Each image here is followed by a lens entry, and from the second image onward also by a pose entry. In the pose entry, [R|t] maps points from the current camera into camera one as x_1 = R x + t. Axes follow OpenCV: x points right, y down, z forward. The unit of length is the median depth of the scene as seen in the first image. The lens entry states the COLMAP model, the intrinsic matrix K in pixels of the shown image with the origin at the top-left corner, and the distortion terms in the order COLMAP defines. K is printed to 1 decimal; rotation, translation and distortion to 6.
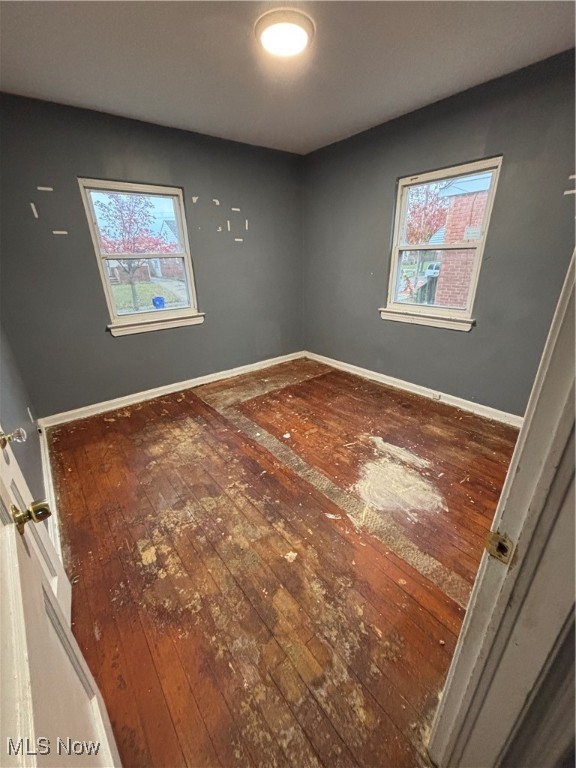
lens RADIAL K [[307.9, 0, 295.4], [0, 307.9, 382.4], [0, 0, 1]] dist [0.004605, -0.000650]
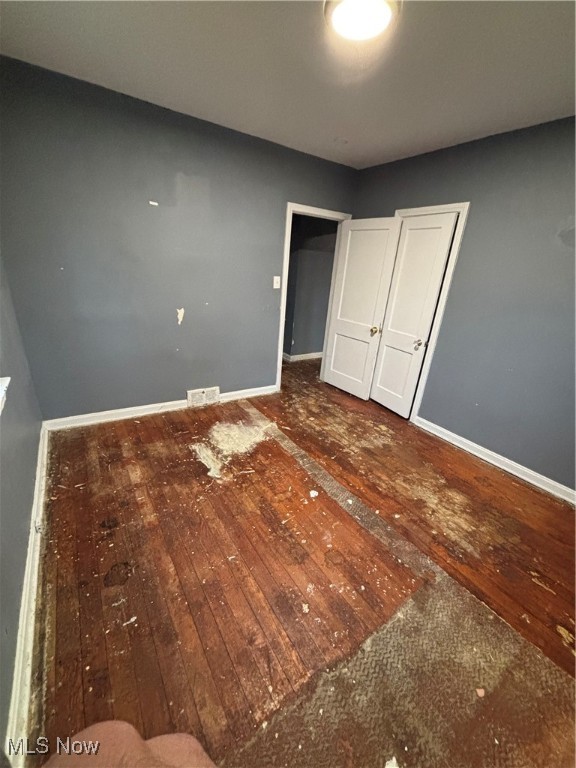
lens RADIAL K [[307.9, 0, 285.6], [0, 307.9, 384.8], [0, 0, 1]] dist [0.004605, -0.000650]
pose [[-0.992599, -0.084182, 0.087530, -0.000890], [-0.001015, 0.726483, 0.687184, -0.670004], [-0.121437, 0.682009, -0.721192, 1.550765]]
